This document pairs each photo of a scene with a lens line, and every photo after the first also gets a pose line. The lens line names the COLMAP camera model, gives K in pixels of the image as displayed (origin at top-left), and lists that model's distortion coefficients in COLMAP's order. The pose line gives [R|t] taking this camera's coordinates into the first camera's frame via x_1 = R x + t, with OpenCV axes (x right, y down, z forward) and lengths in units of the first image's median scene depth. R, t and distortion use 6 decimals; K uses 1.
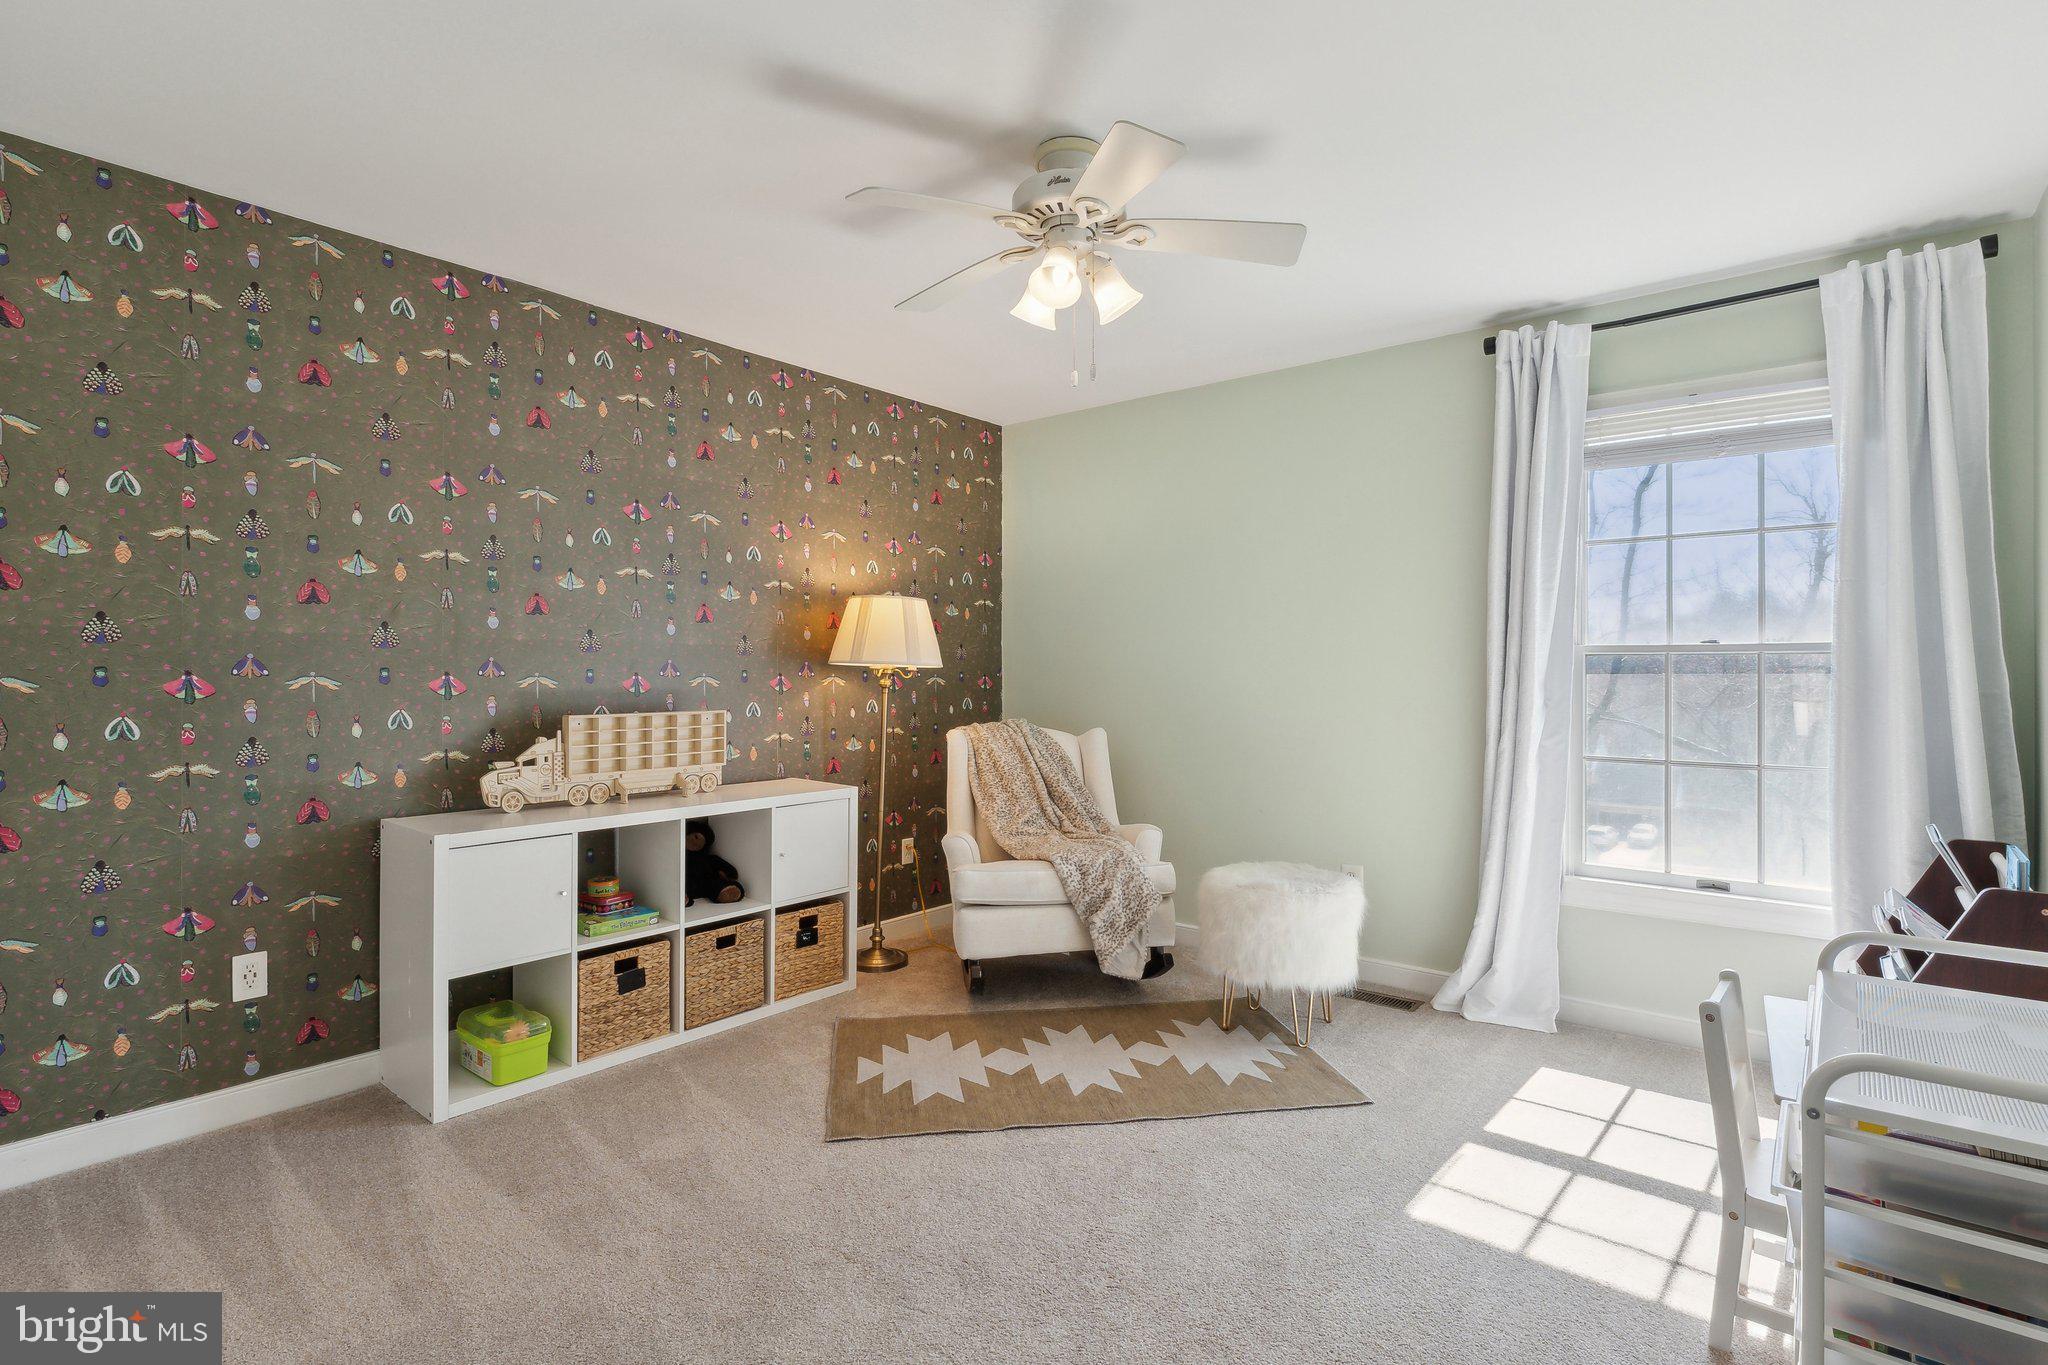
lens RADIAL K [[995.9, 0, 1018.2], [0, 995.9, 685.5], [0, 0, 1]] dist [-0.013440, 0.001290]
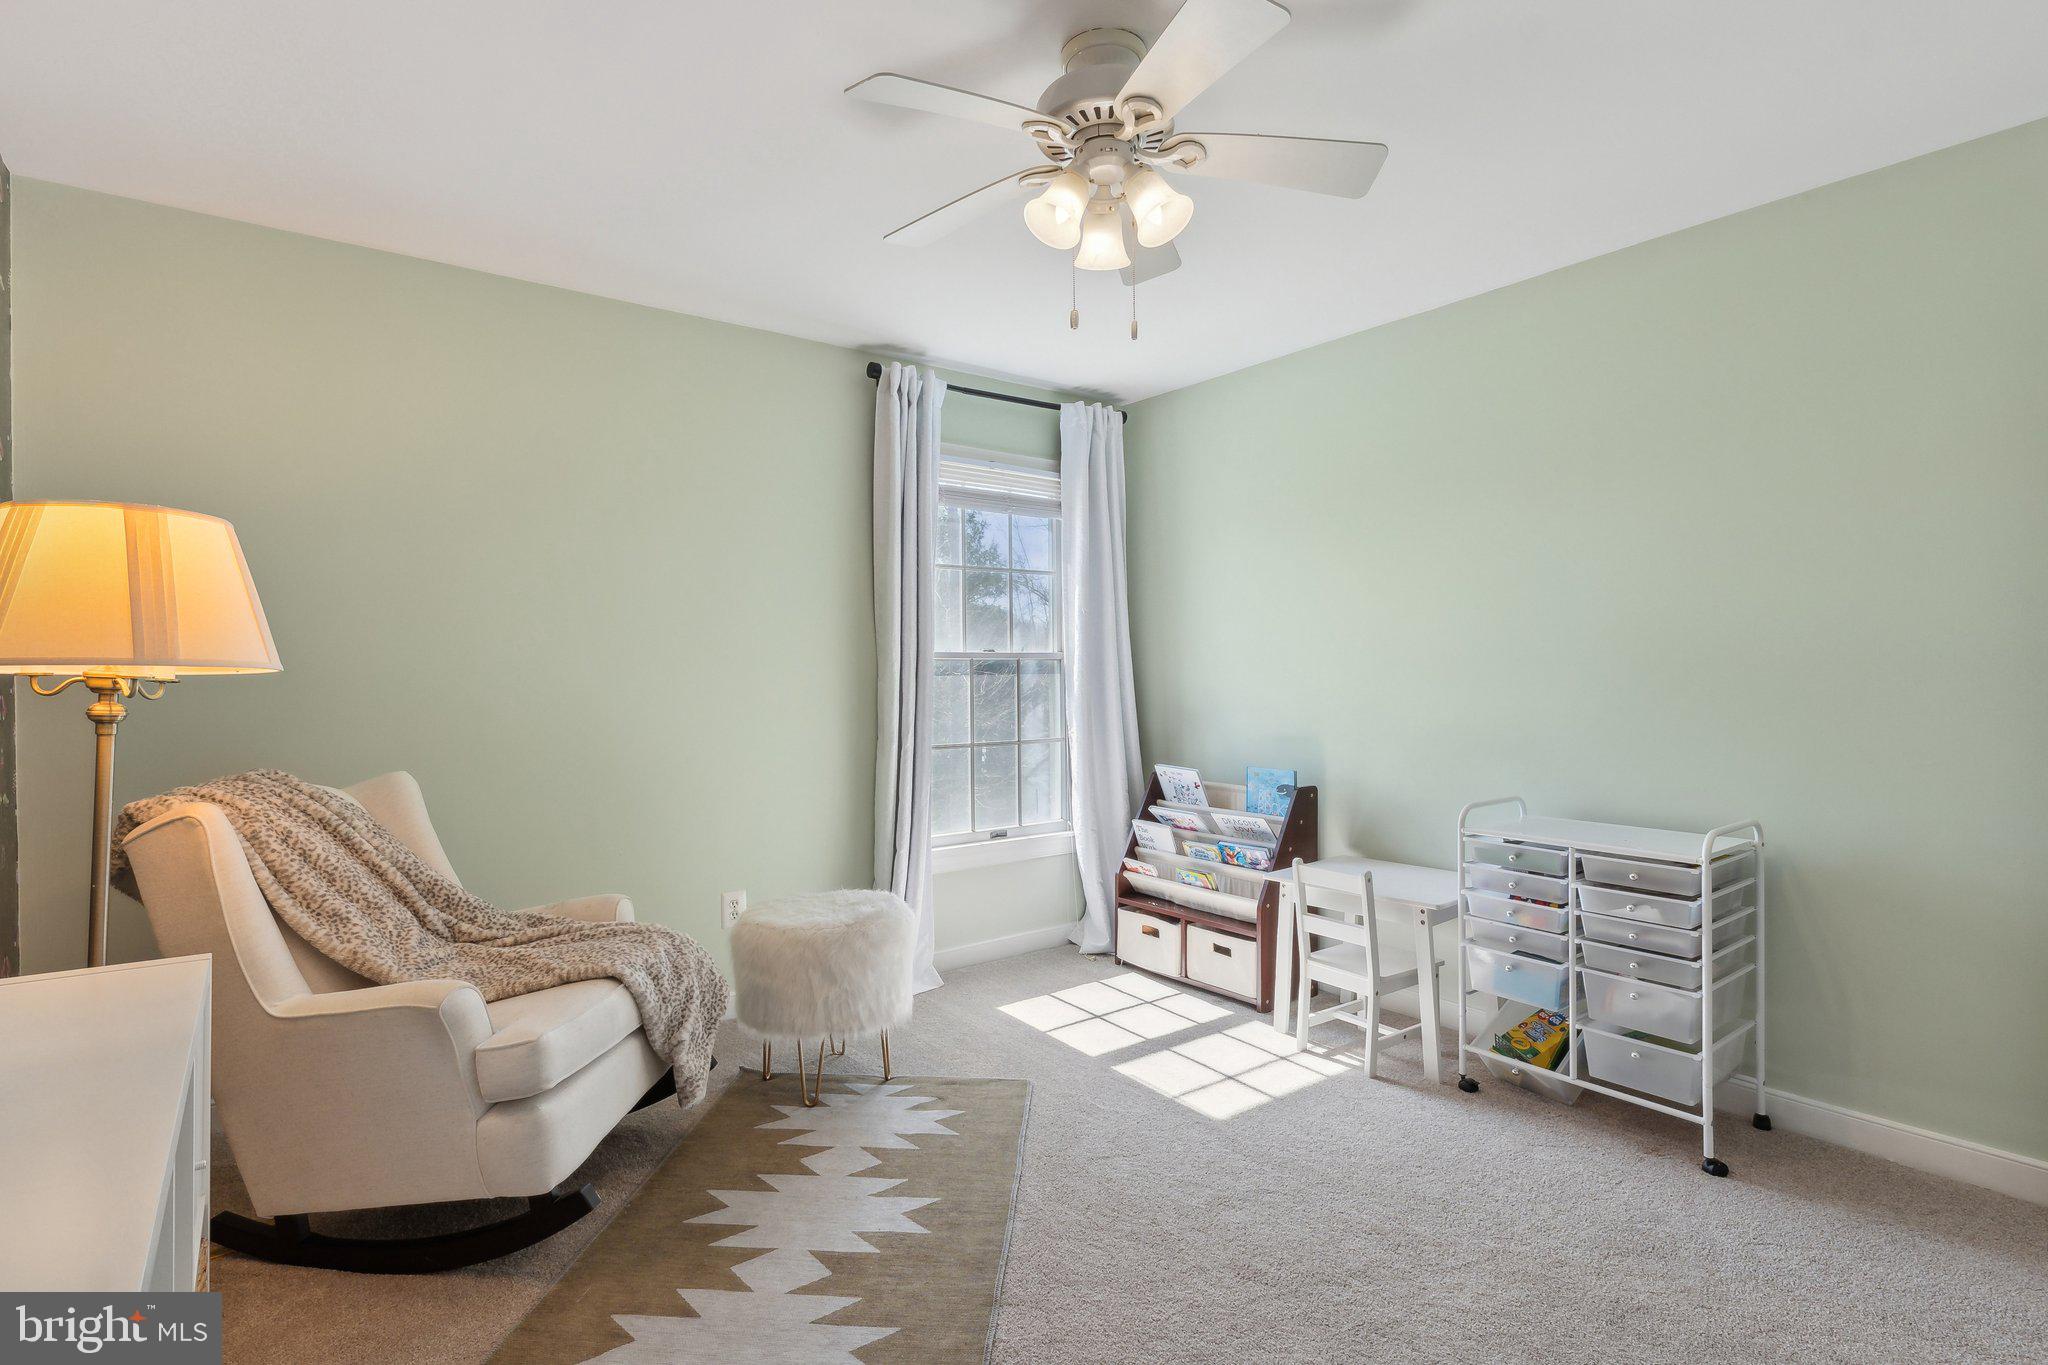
lens RADIAL K [[995.9, 0, 1030.0], [0, 995.9, 675.1], [0, 0, 1]] dist [-0.013440, 0.001290]
pose [[0.219893, -0.007223, 0.975497, -0.605622], [0.021357, 0.999769, 0.002588, -0.013722], [-0.975290, 0.020265, 0.219996, 0.681923]]
